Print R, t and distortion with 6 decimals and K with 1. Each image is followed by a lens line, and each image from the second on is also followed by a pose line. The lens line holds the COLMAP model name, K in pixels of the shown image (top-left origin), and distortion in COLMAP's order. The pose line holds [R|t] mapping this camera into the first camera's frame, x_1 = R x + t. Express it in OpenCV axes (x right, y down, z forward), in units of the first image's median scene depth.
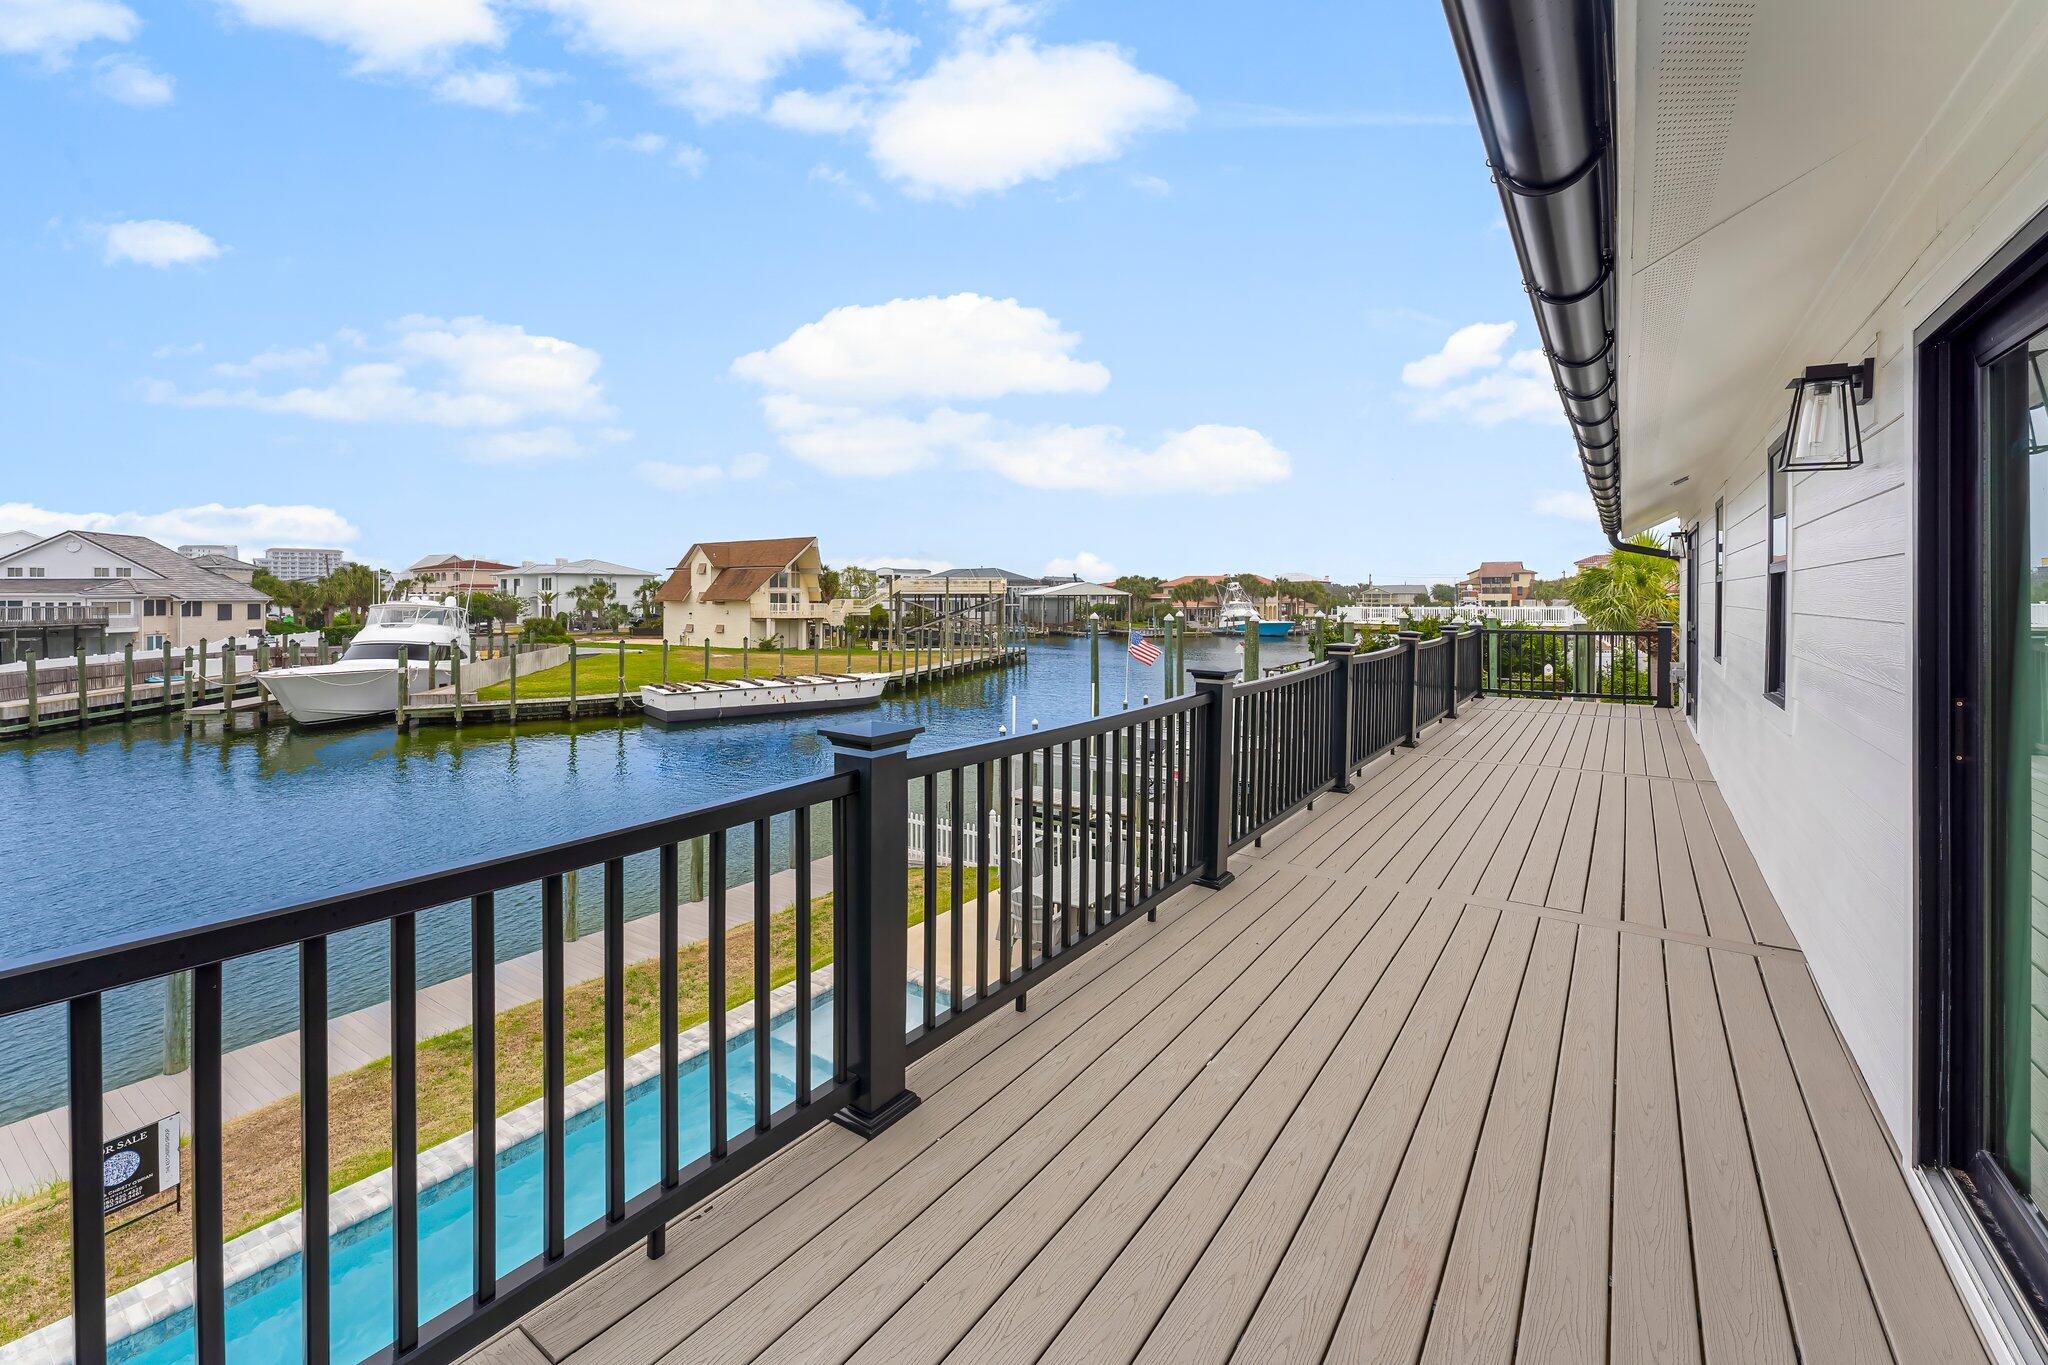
lens RADIAL K [[862.4, 0, 997.6], [0, 862.4, 600.5], [0, 0, 1]] dist [0.008423, -0.003533]
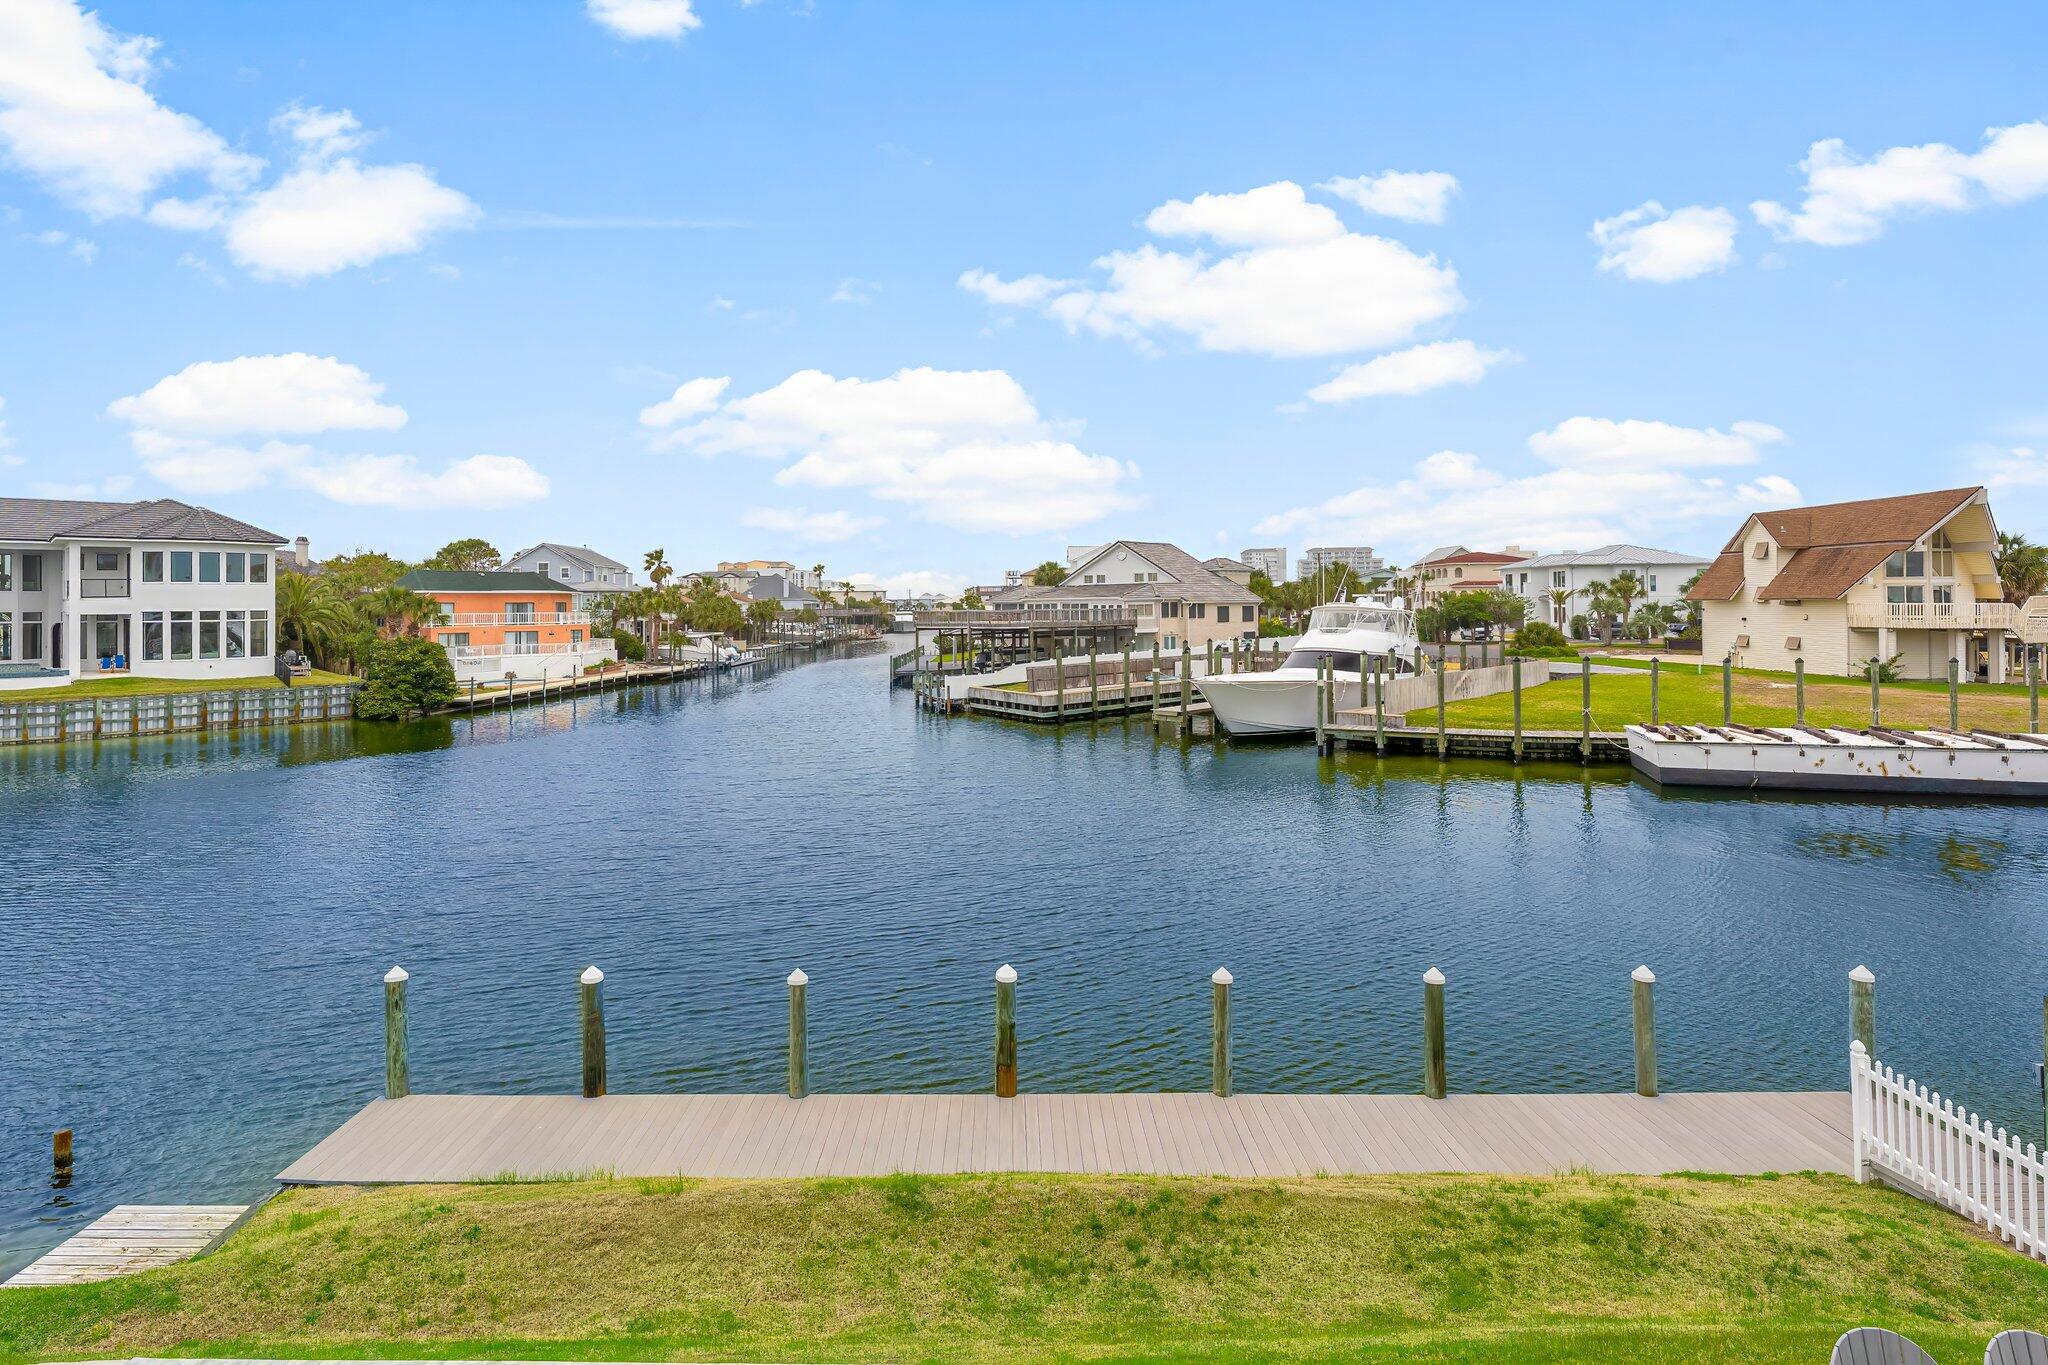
lens RADIAL K [[1107.4, 0, 1015.4], [0, 1107.4, 597.9], [0, 0, 1]] dist [-0.002766, -0.000241]
pose [[0.565680, -0.008089, -0.824585, 0.033910], [0.006220, 0.999965, -0.005543, 0.000103], [0.824601, -0.001993, 0.565711, 0.081004]]
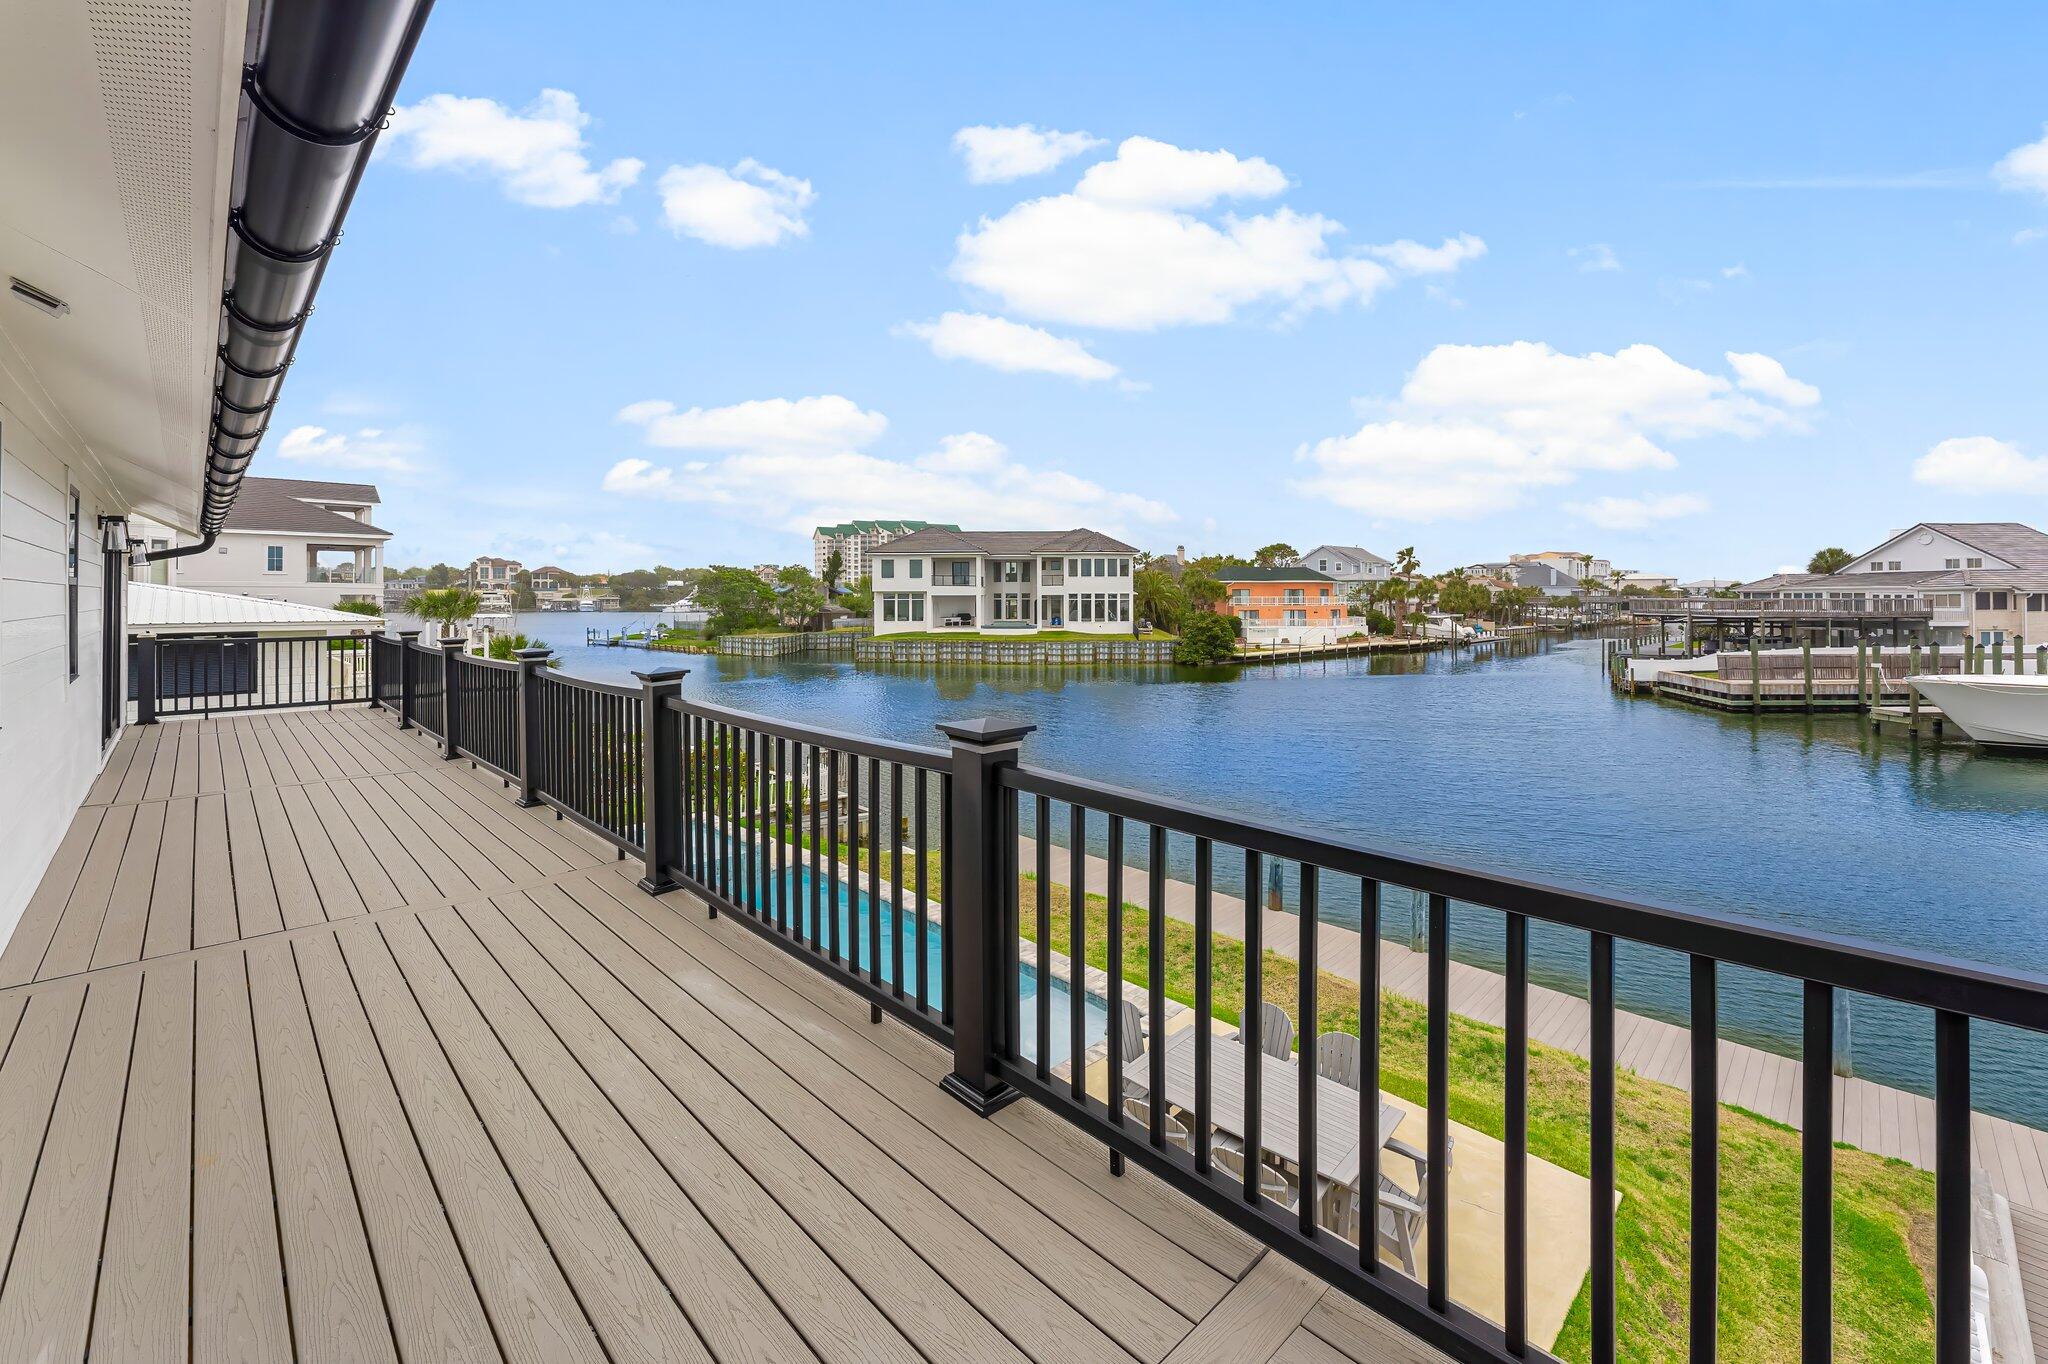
lens RADIAL K [[874.8, 0, 1028.3], [0, 874.8, 593.7], [0, 0, 1]] dist [0.001942, 0.000243]
pose [[-0.184379, 0.002736, -0.982851, 0.123638], [-0.000323, 0.999996, 0.002844, -0.001664], [0.982855, 0.000842, -0.184377, 0.170847]]
